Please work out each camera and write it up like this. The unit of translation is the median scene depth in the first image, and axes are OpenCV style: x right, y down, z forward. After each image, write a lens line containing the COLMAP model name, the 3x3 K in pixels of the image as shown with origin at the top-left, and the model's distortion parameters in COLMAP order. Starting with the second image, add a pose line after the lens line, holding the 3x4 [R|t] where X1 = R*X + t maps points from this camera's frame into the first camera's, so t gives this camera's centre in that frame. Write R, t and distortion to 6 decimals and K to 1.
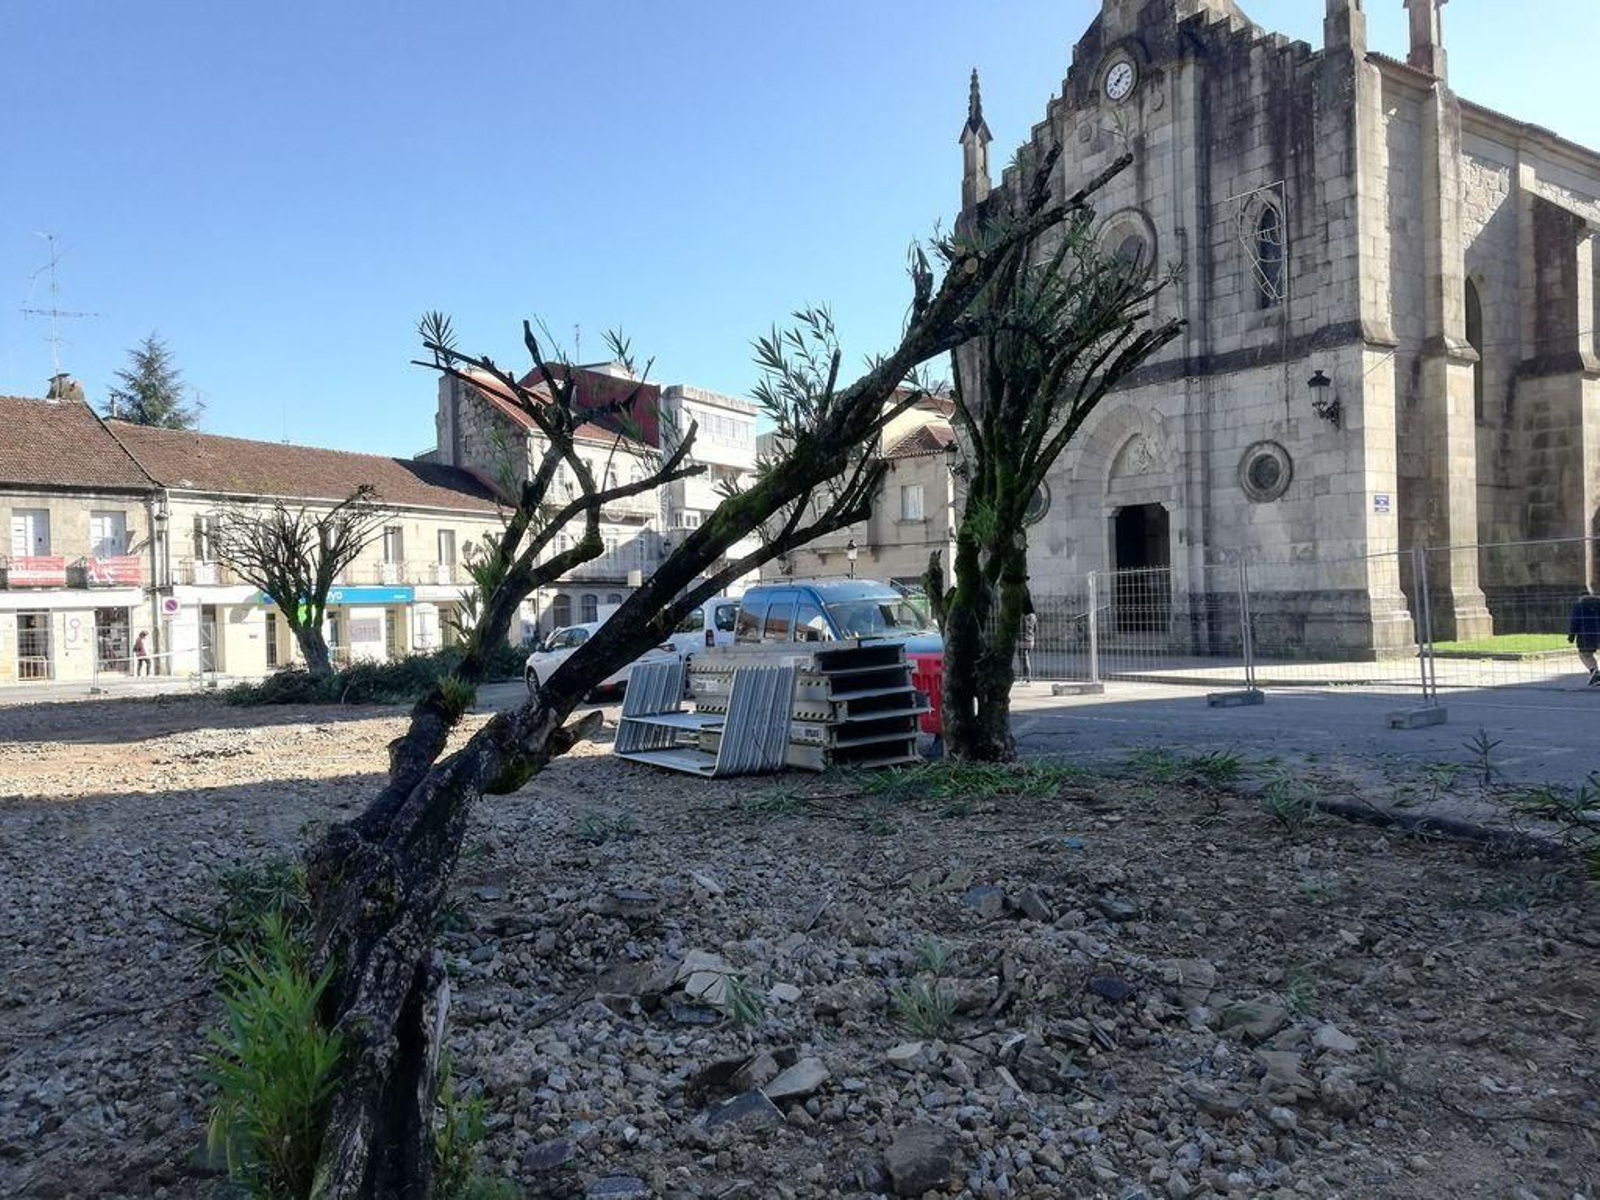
lens RADIAL K [[1244.6, 0, 805.6], [0, 1244.6, 607.8], [0, 0, 1]] dist [-0.011041, -0.016800]
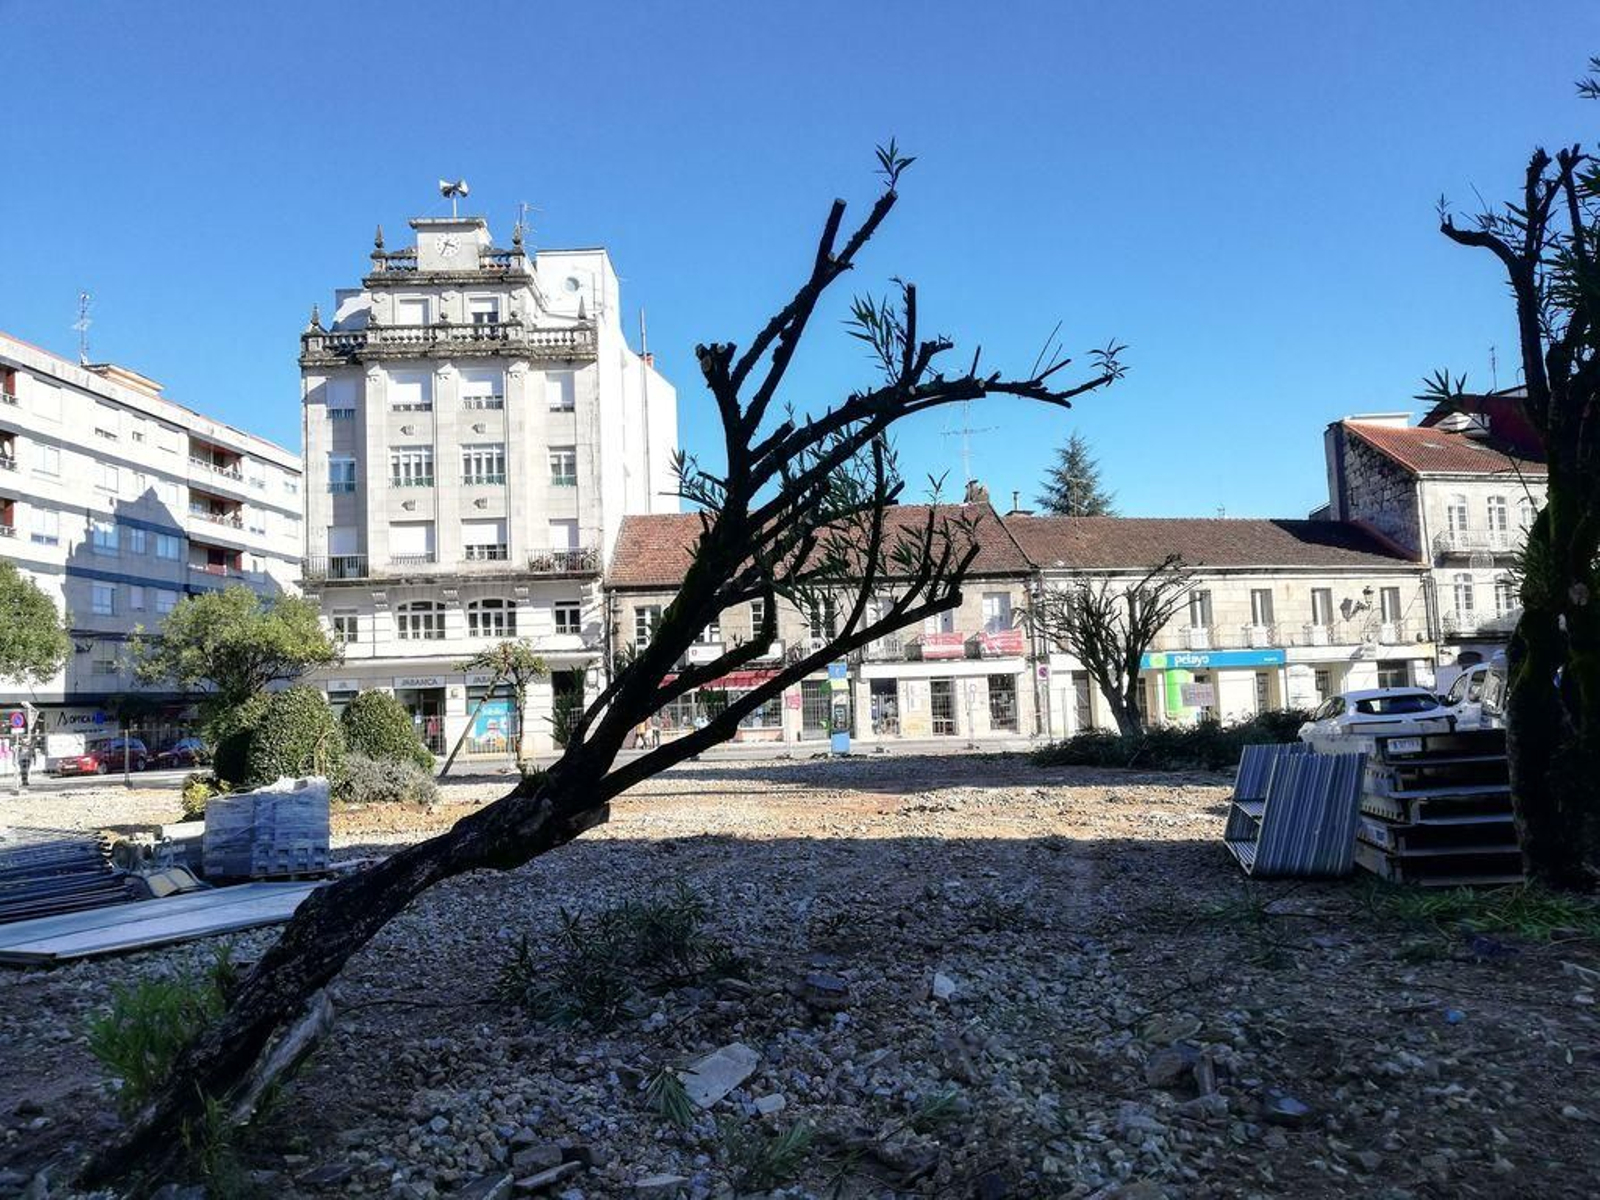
lens RADIAL K [[1244.6, 0, 880.4], [0, 1244.6, 601.0], [0, 0, 1]] dist [-0.011041, -0.016800]
pose [[0.674536, -0.049363, -0.736590, 0.232919], [0.015506, 0.998489, -0.052714, -0.009257], [0.738079, 0.024136, 0.674282, 0.118967]]
